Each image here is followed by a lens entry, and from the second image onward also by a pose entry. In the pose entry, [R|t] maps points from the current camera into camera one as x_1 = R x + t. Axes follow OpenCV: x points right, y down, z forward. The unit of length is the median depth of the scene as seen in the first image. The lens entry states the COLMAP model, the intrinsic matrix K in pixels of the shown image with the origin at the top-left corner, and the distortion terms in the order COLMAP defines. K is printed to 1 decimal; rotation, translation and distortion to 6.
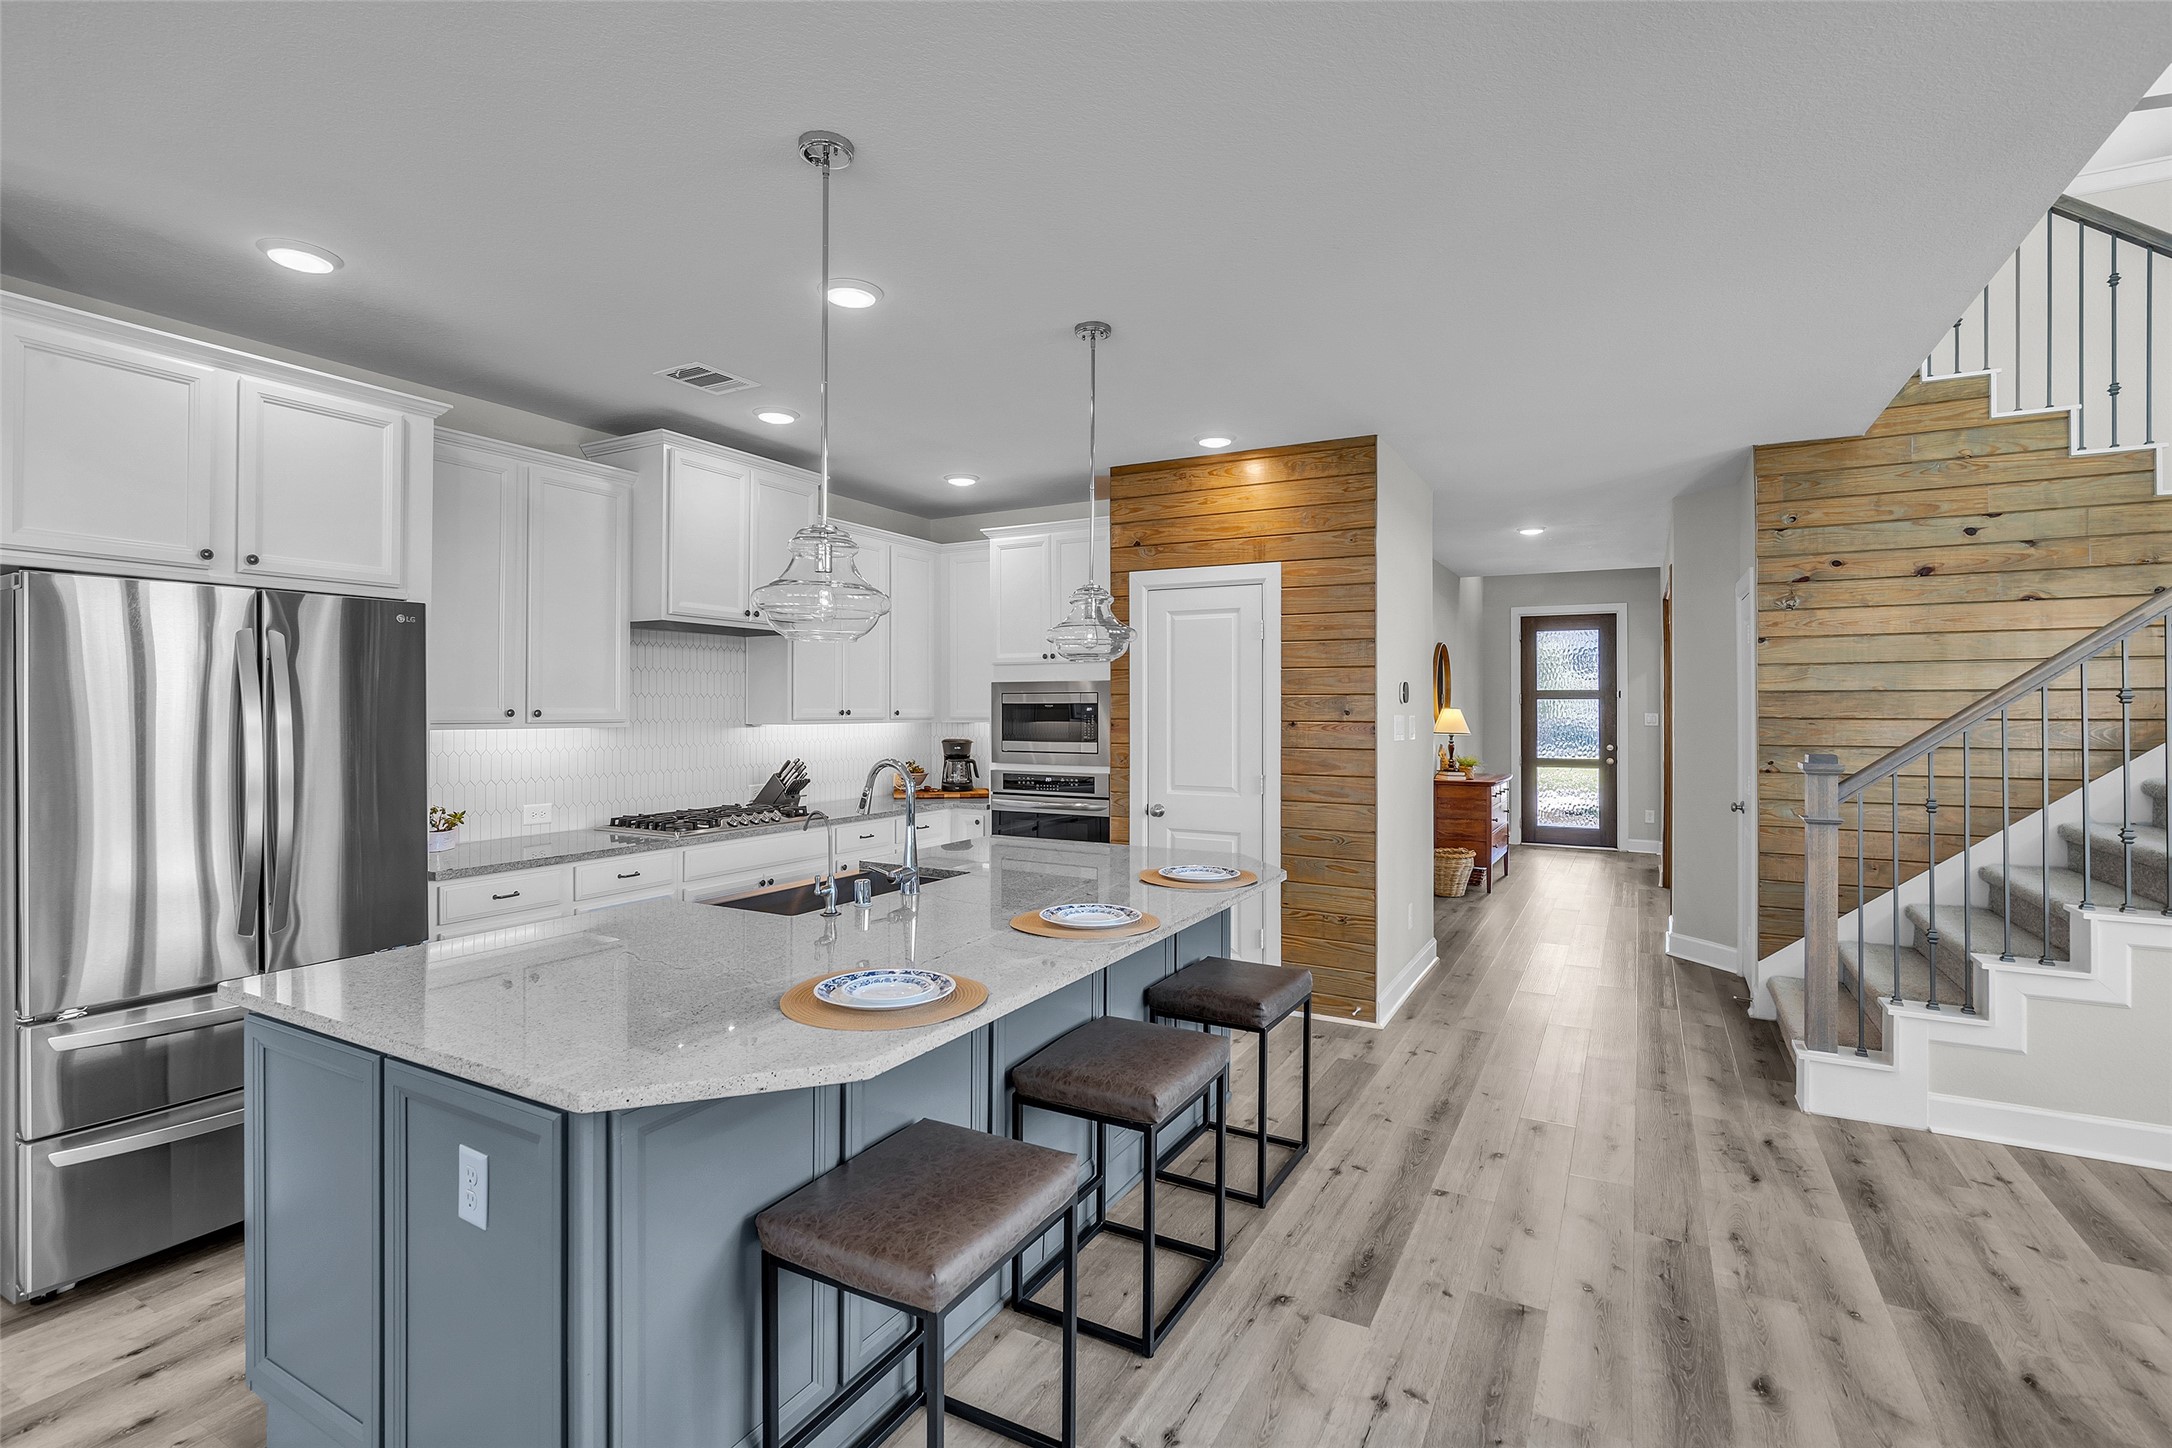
lens RADIAL K [[1001.1, 0, 1090.6], [0, 1001.1, 700.7], [0, 0, 1]] dist [-0.017329, 0.004015]
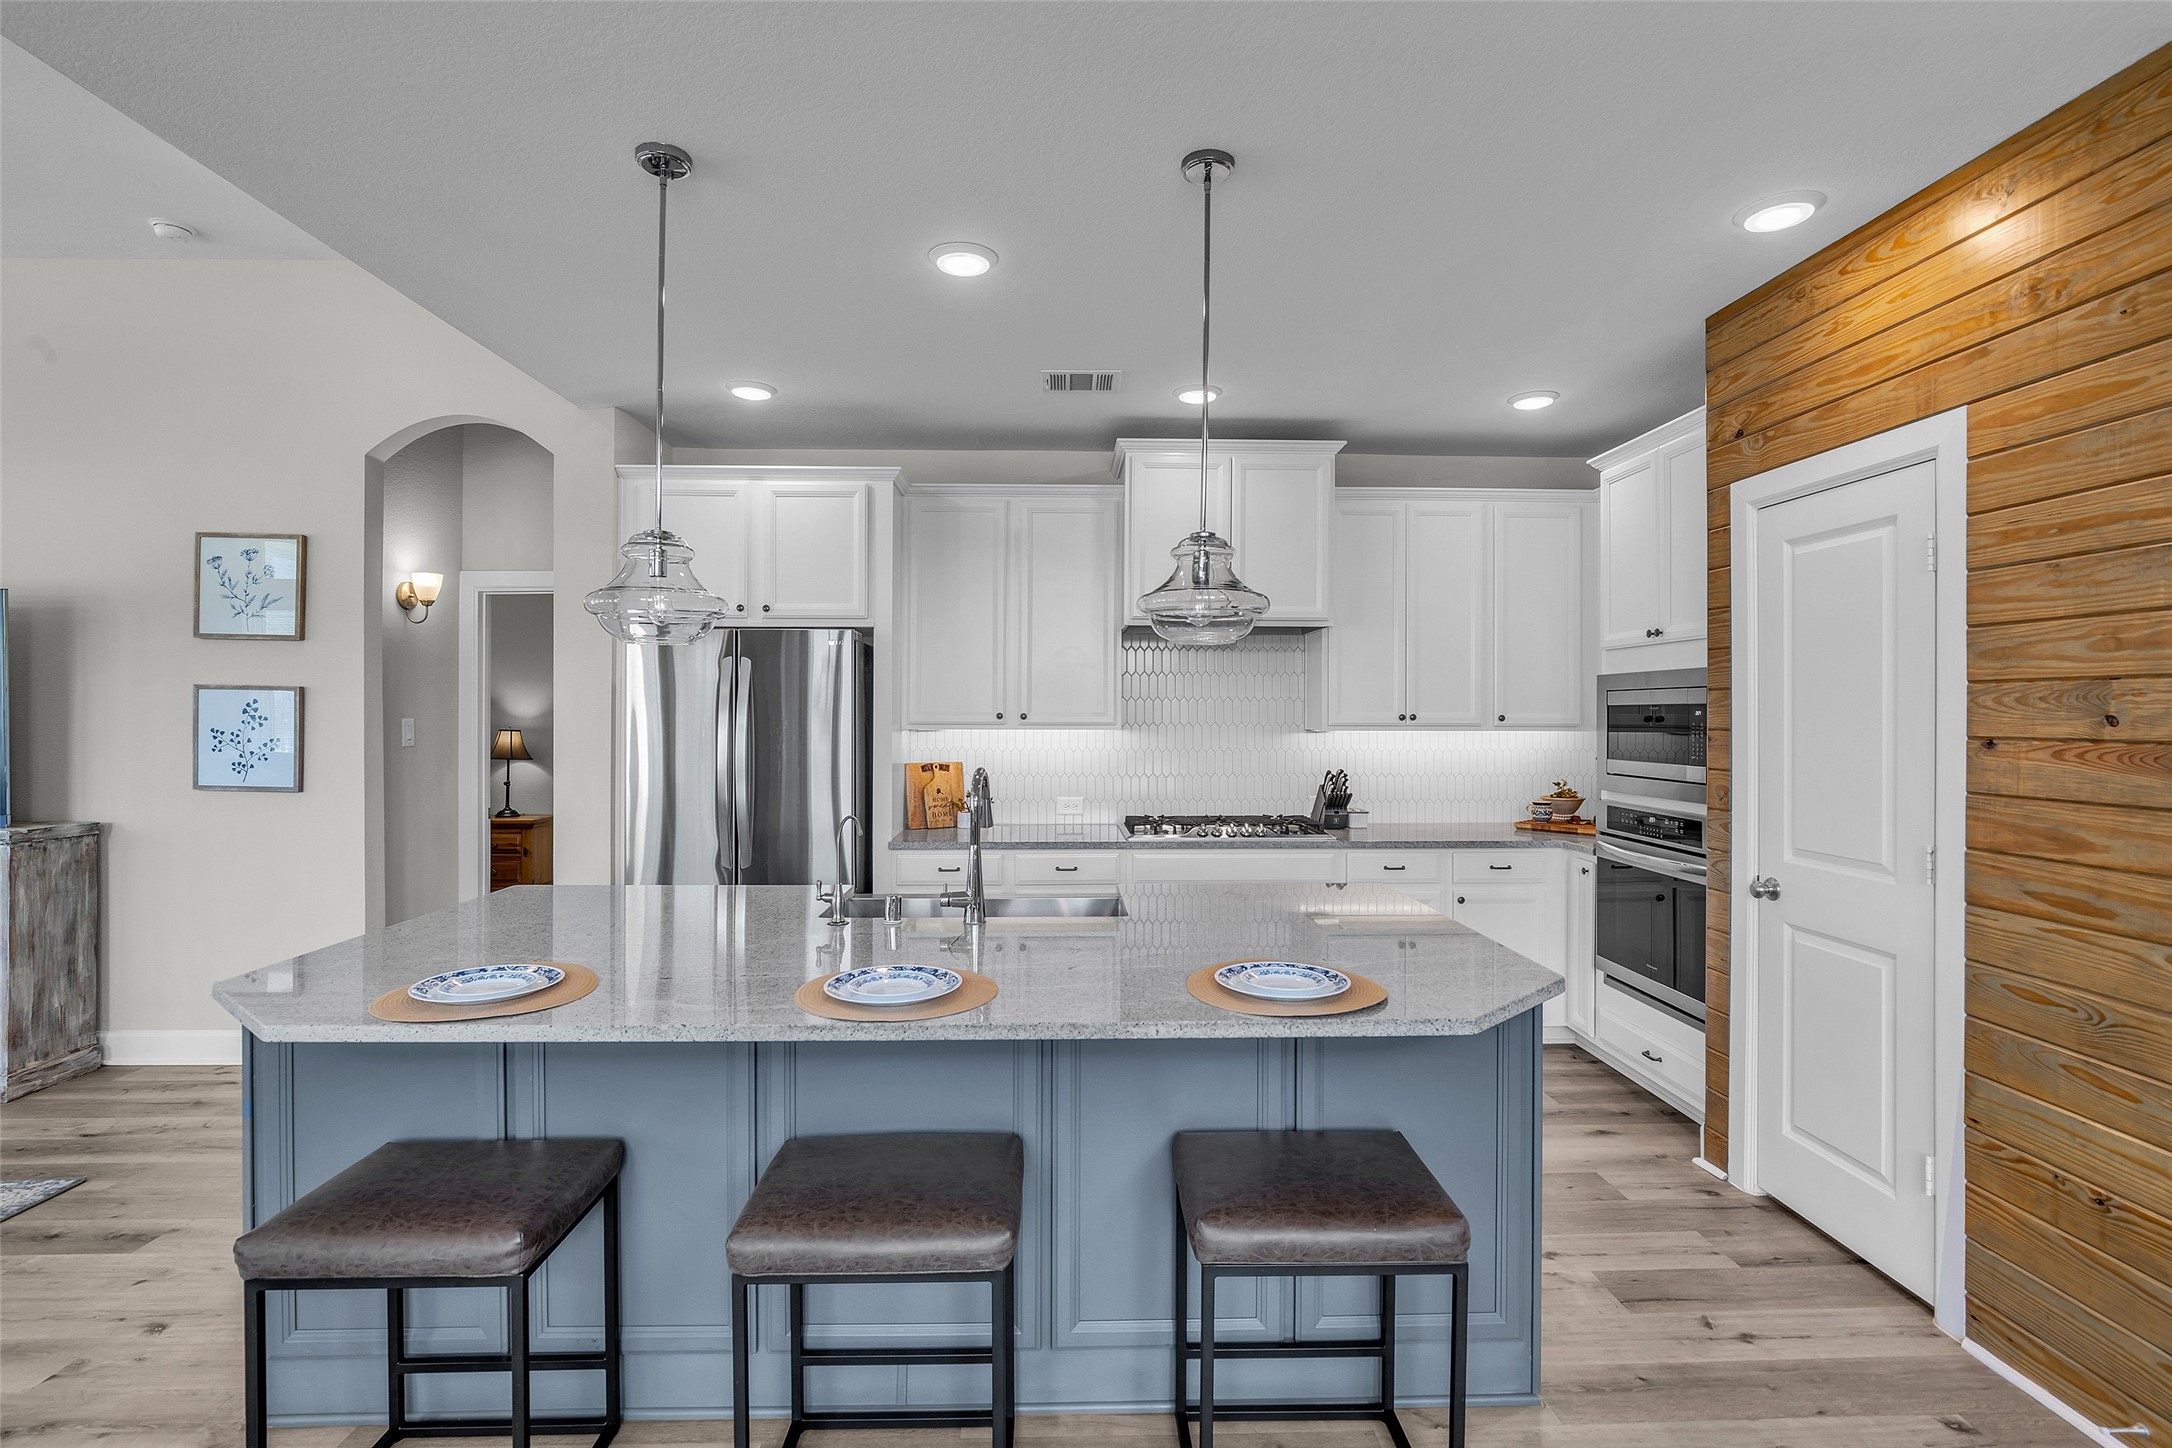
lens RADIAL K [[1001.1, 0, 1085.0], [0, 1001.1, 713.4], [0, 0, 1]] dist [-0.017329, 0.004015]
pose [[0.507895, 0.000212, -0.861419, 0.389218], [0.005286, 0.999980, 0.003362, 0.005063], [0.861403, -0.006261, 0.507884, 0.400486]]
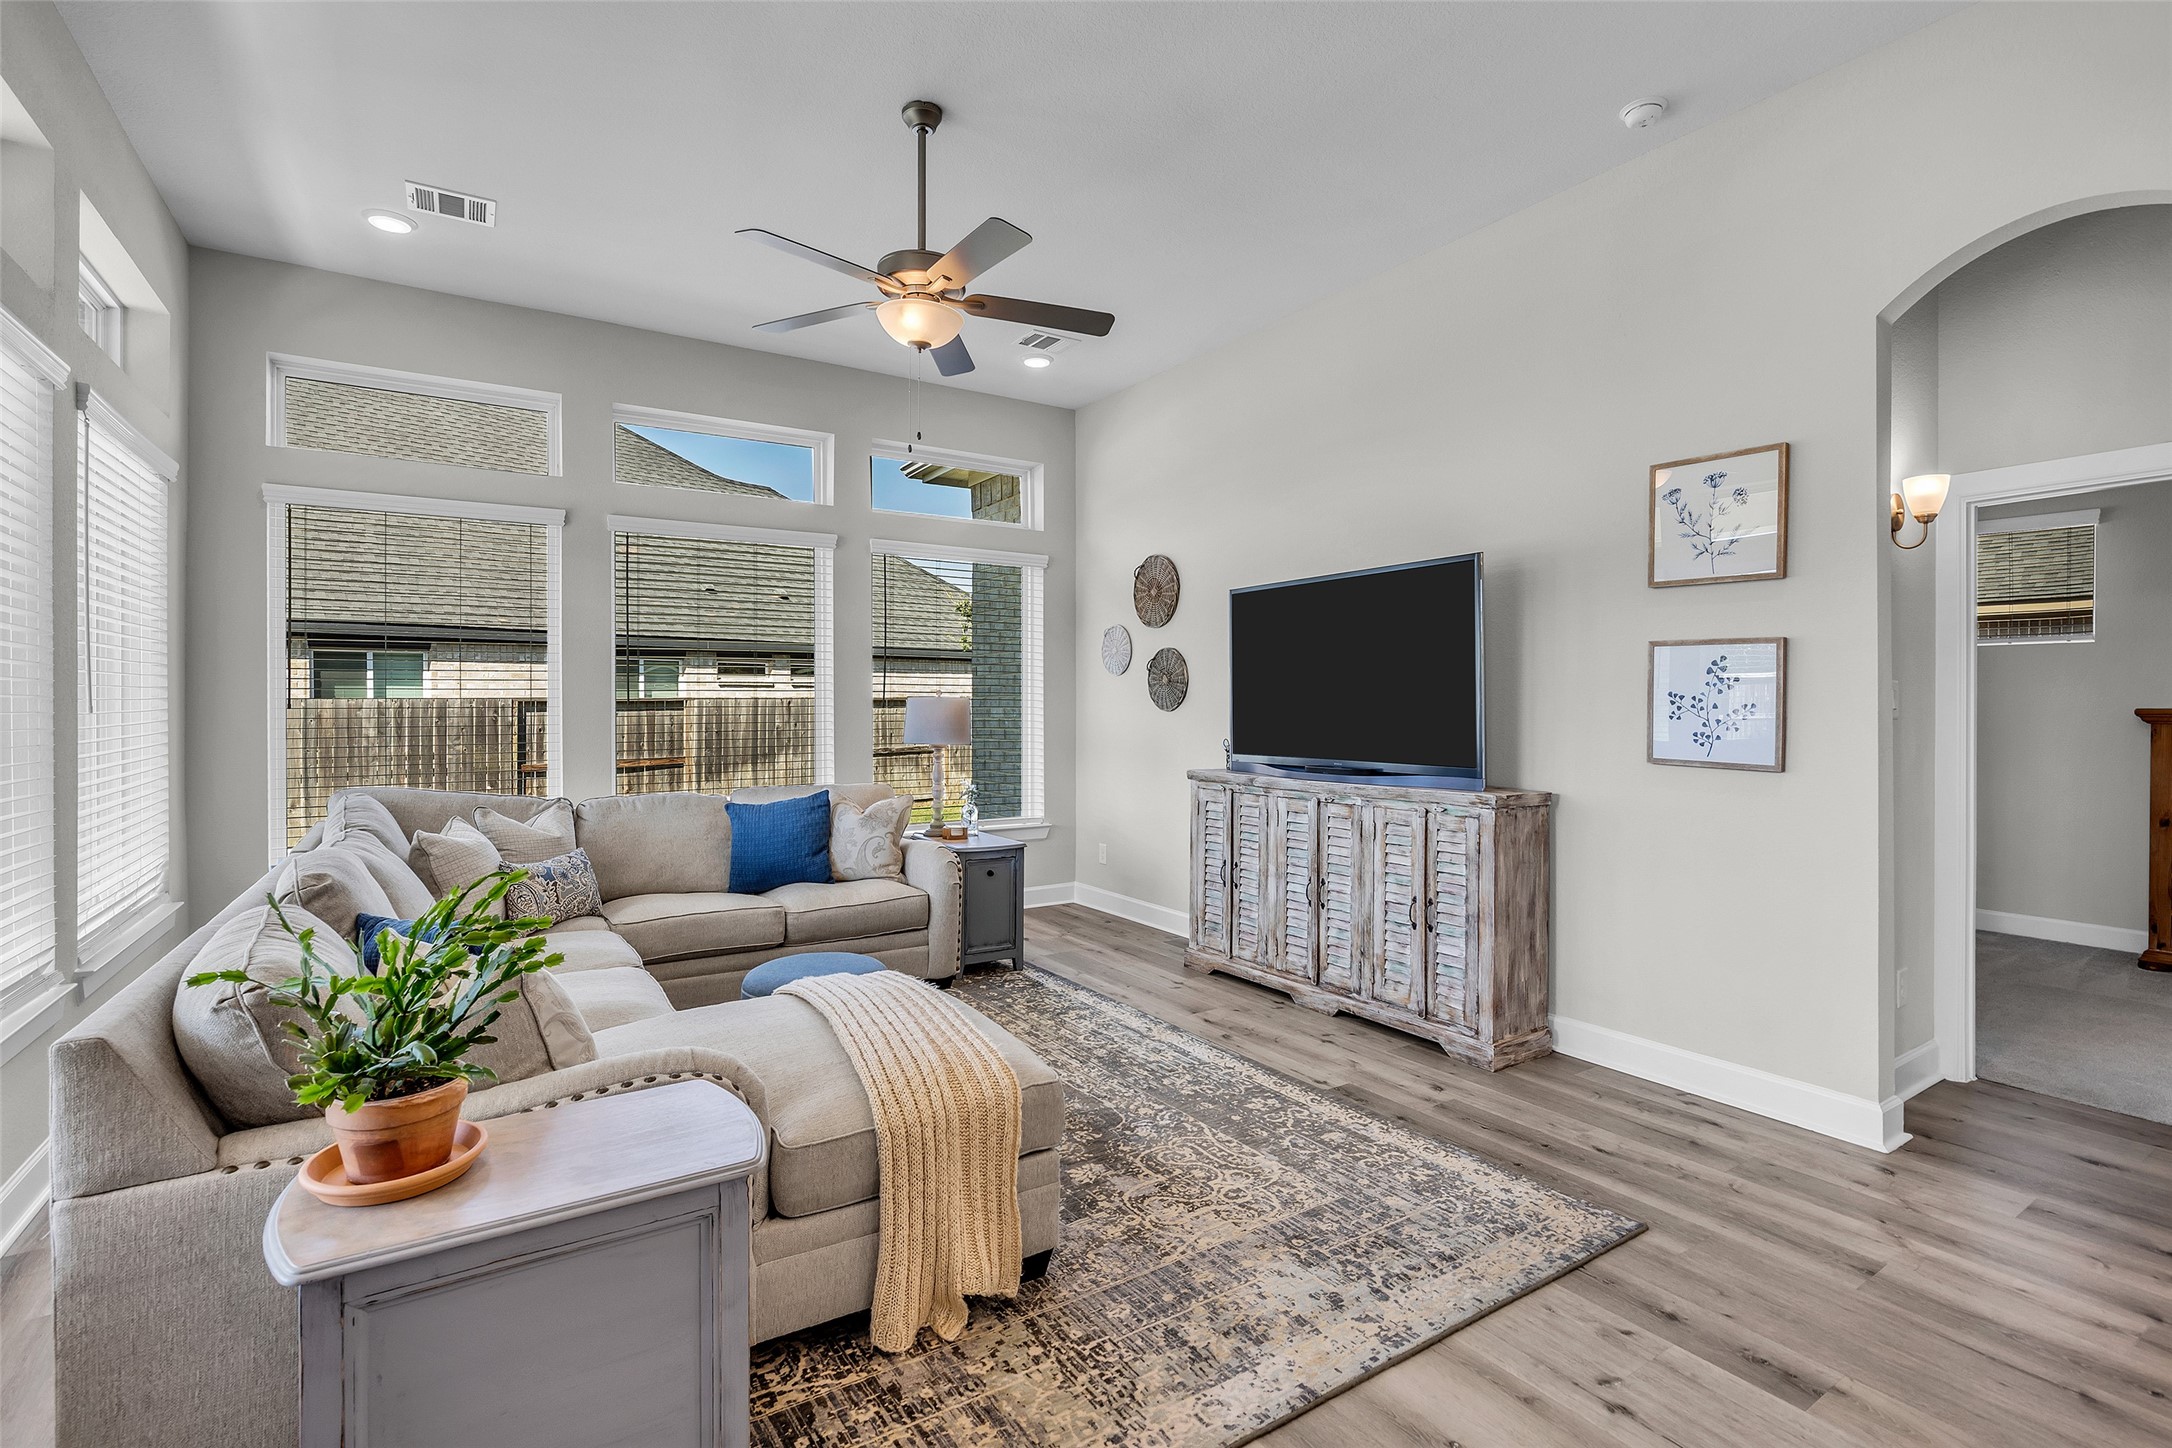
lens RADIAL K [[1001.1, 0, 1089.4], [0, 1001.1, 708.6], [0, 0, 1]] dist [-0.017329, 0.004015]
pose [[-0.470373, 0.001976, -0.882465, 0.116508], [0.005163, 0.999987, -0.000513, 0.027443], [0.882452, -0.004797, -0.470377, 0.150693]]
